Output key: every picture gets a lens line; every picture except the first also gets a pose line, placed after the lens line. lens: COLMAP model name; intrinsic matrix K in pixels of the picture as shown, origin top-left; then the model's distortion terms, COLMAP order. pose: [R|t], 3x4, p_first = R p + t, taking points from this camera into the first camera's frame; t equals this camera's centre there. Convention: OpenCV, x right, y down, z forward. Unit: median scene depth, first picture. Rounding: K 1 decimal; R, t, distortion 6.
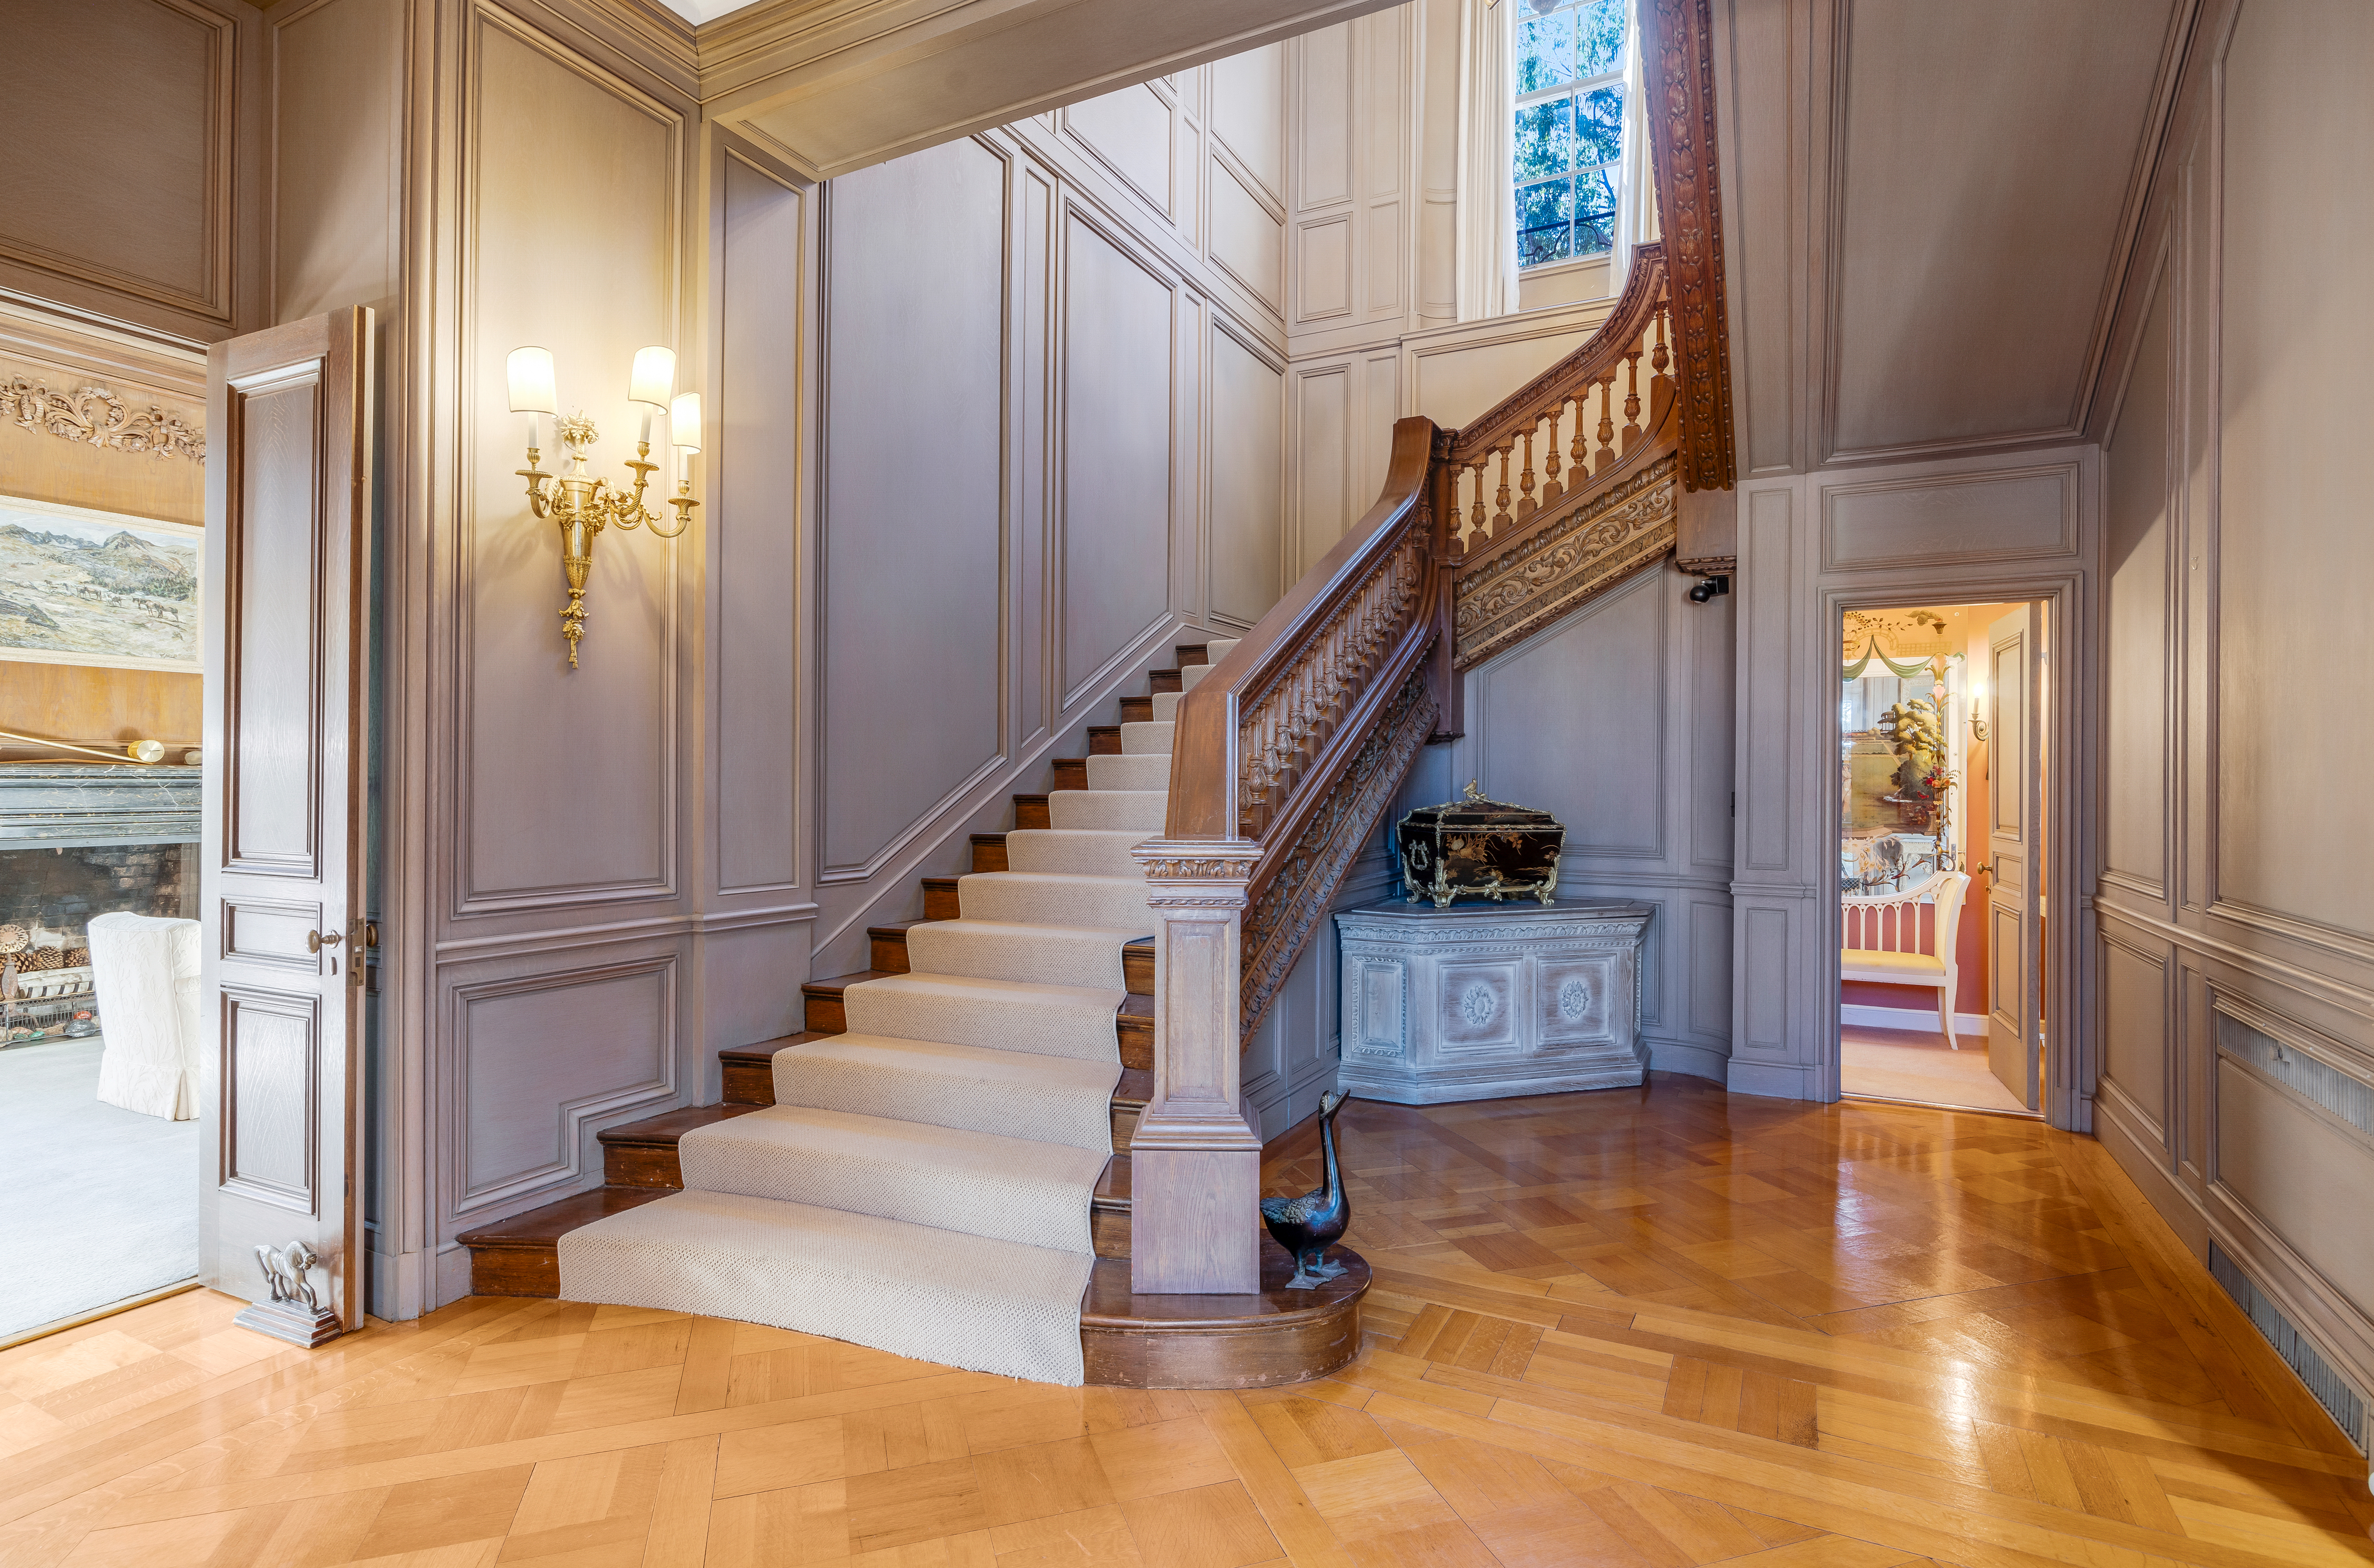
lens RADIAL K [[1201.6, 0, 1186.9], [0, 1201.6, 778.5], [0, 0, 1]] dist [0.003647, 0.000409]
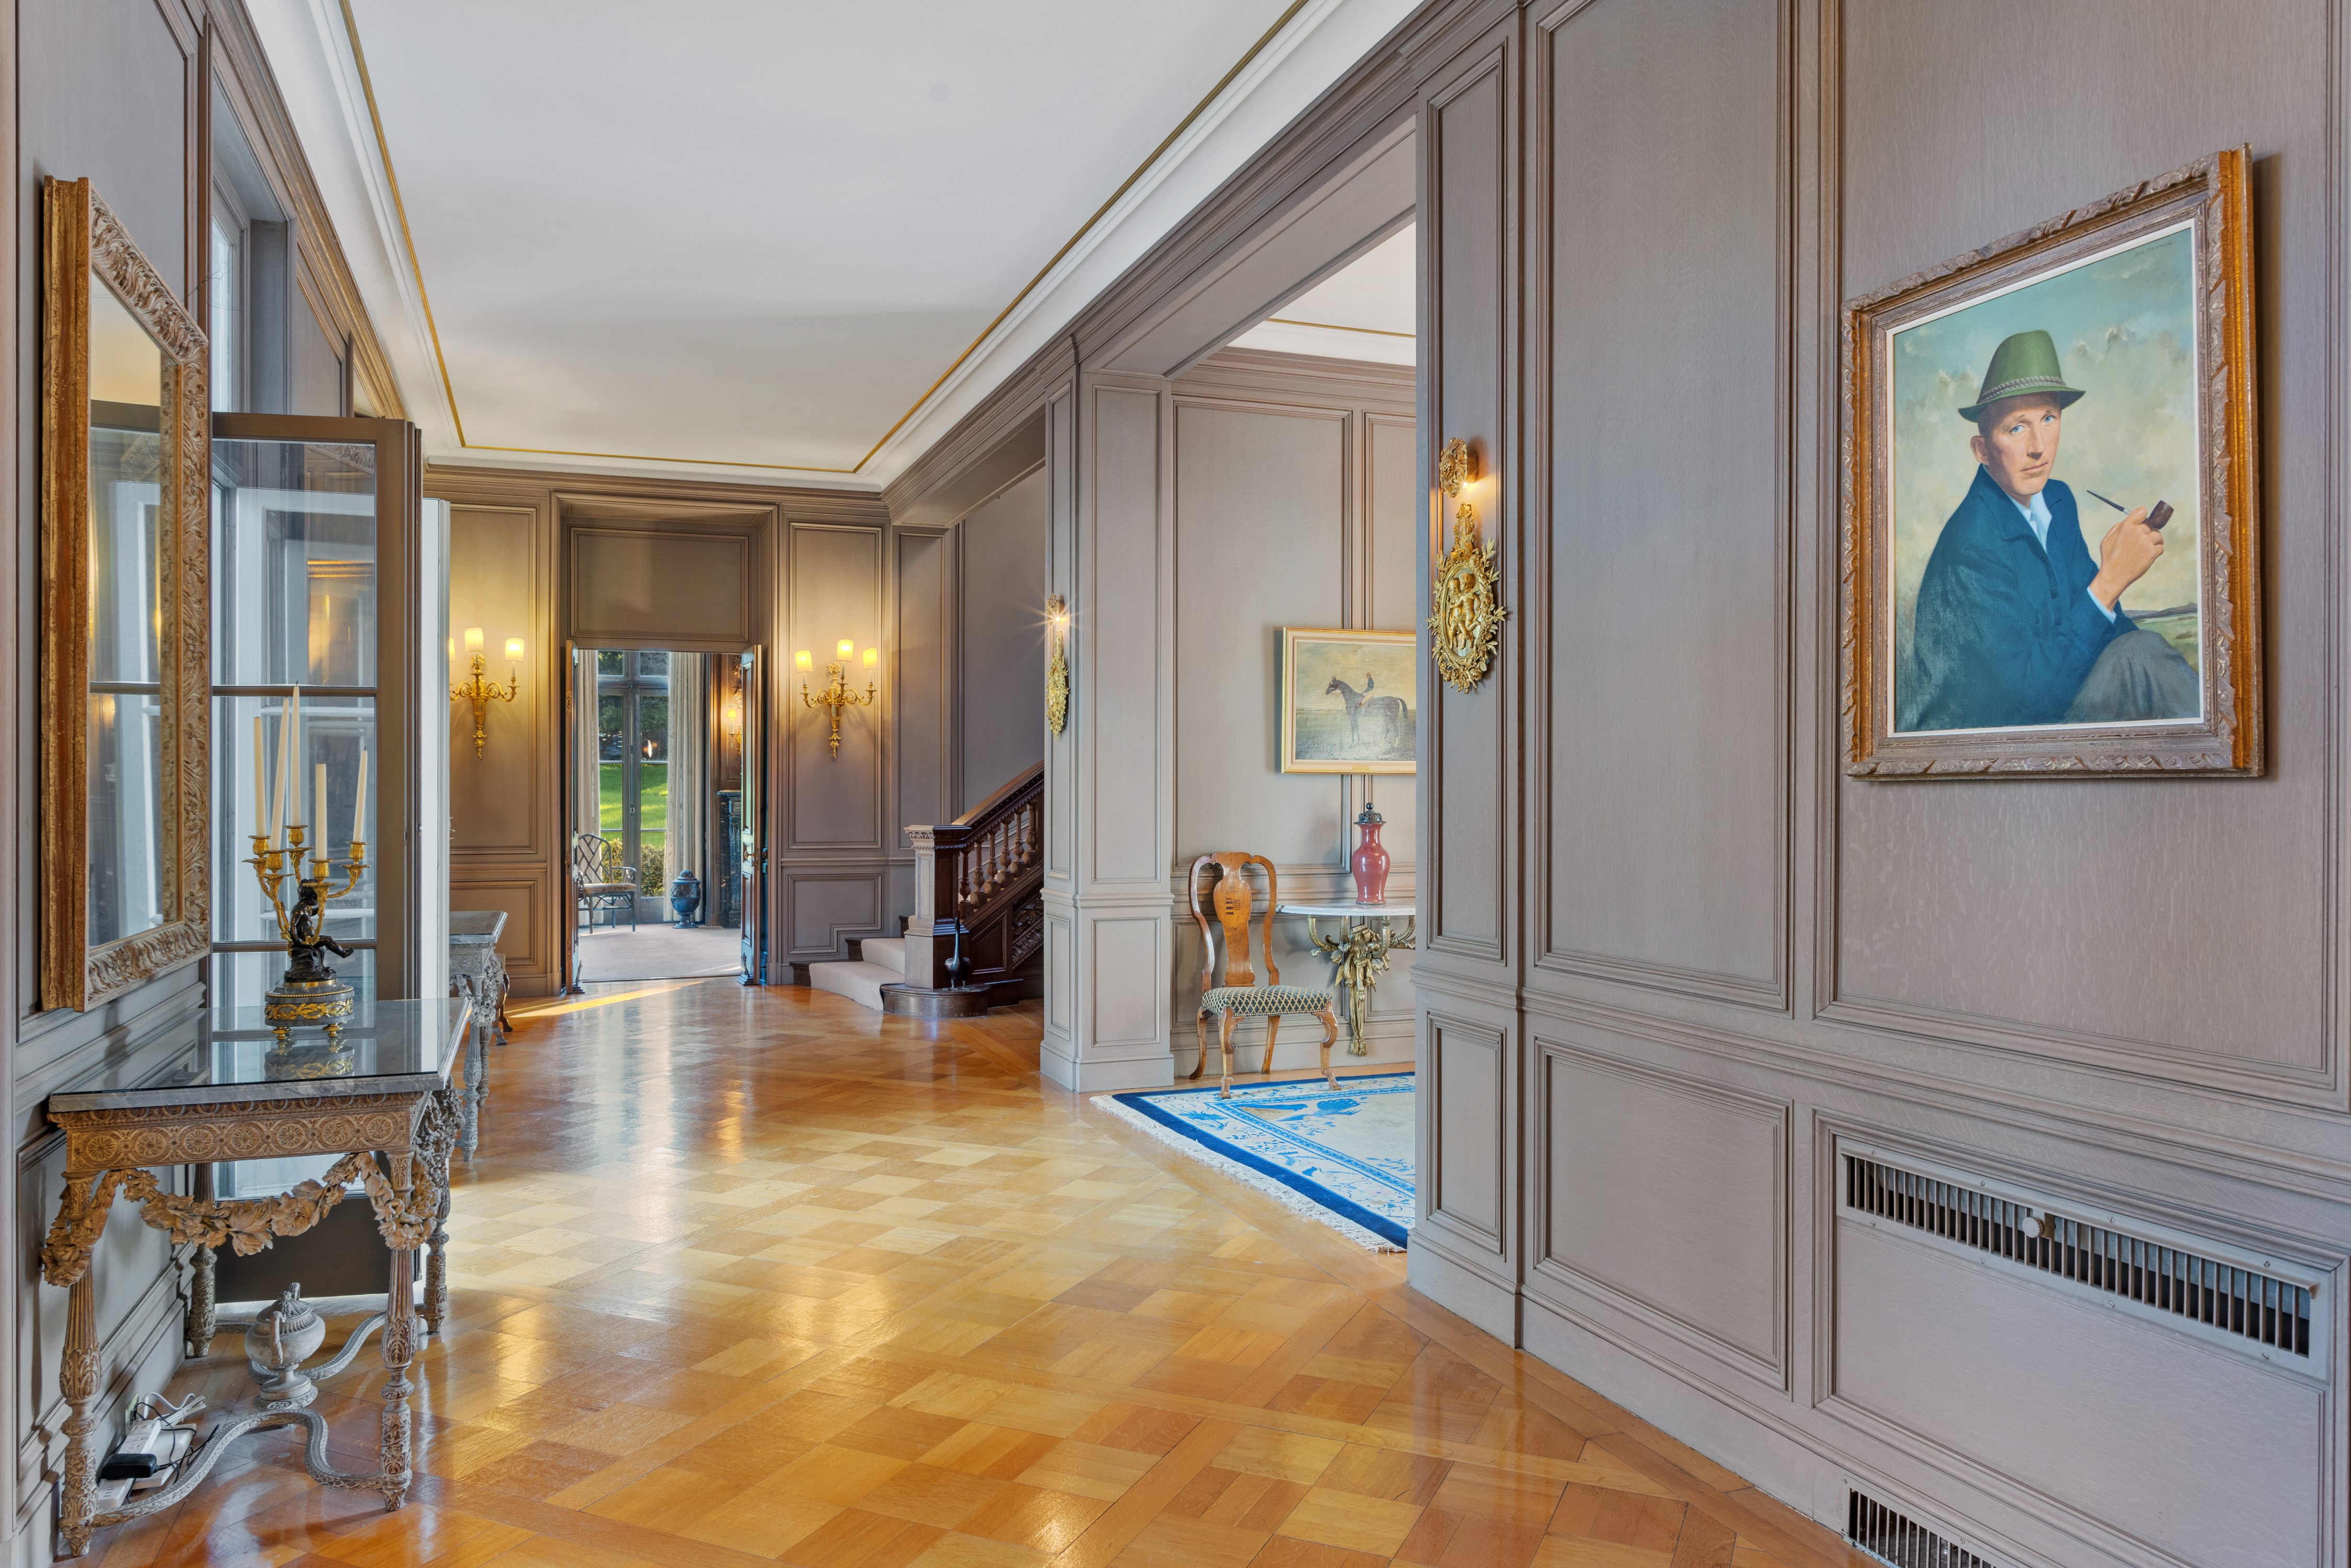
lens RADIAL K [[1615.3, 0, 1175.4], [0, 1615.3, 788.4], [0, 0, 1]] dist [-0.001729, -0.000088]
pose [[0.746190, -0.004228, -0.665720, 2.410695], [0.006339, 0.999980, 0.000755, -0.025883], [0.665703, -0.004783, 0.746201, -1.143800]]
